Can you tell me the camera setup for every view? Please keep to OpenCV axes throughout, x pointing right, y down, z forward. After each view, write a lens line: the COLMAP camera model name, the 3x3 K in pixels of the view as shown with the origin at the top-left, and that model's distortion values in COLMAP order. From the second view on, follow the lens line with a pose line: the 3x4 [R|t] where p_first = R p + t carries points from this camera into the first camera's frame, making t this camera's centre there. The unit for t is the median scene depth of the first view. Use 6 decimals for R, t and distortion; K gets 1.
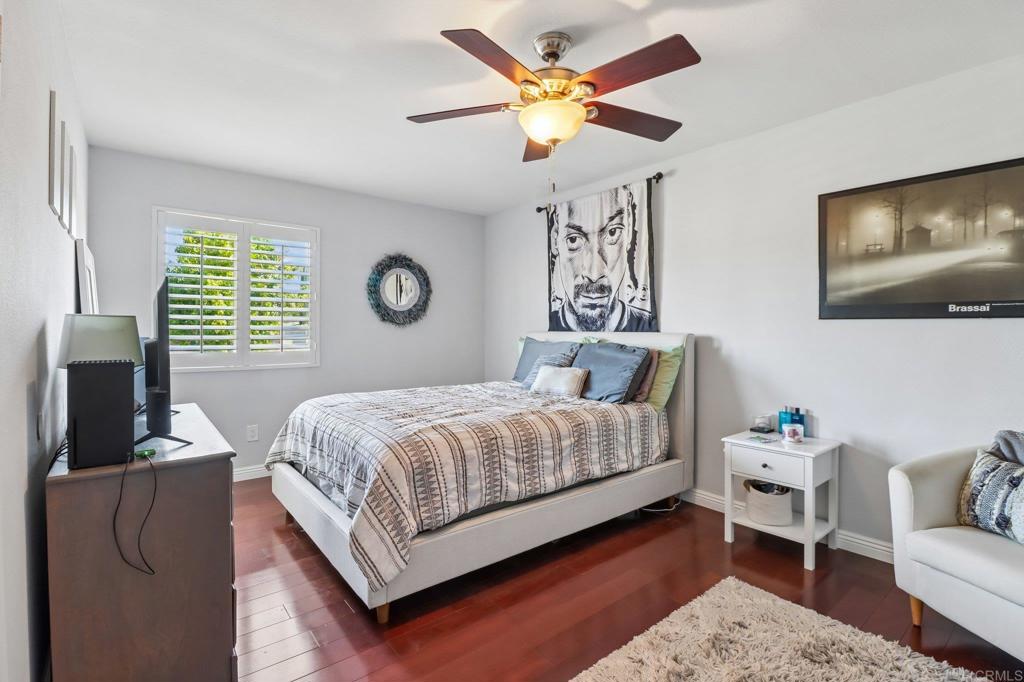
lens RADIAL K [[476.4, 0, 517.5], [0, 476.4, 335.4], [0, 0, 1]] dist [-0.002401, -0.005504]
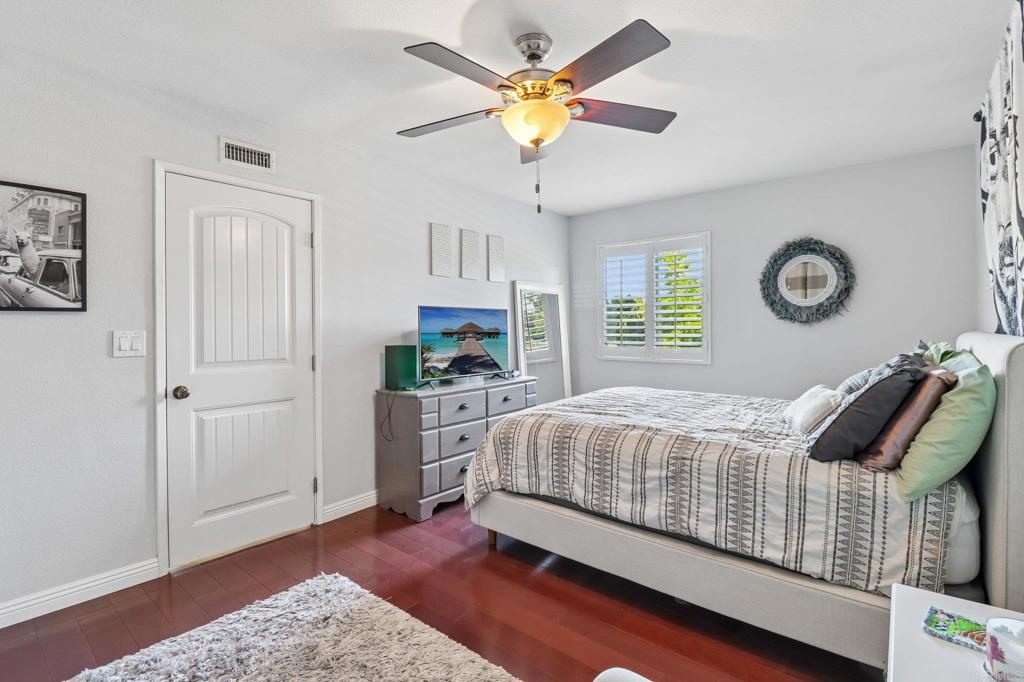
lens RADIAL K [[476.4, 0, 516.9], [0, 476.4, 330.6], [0, 0, 1]] dist [-0.002401, -0.005504]
pose [[0.197245, 0.002233, -0.980352, 0.813677], [-0.005735, 0.999983, 0.001124, -0.011523], [0.980338, 0.005401, 0.197254, 0.601576]]
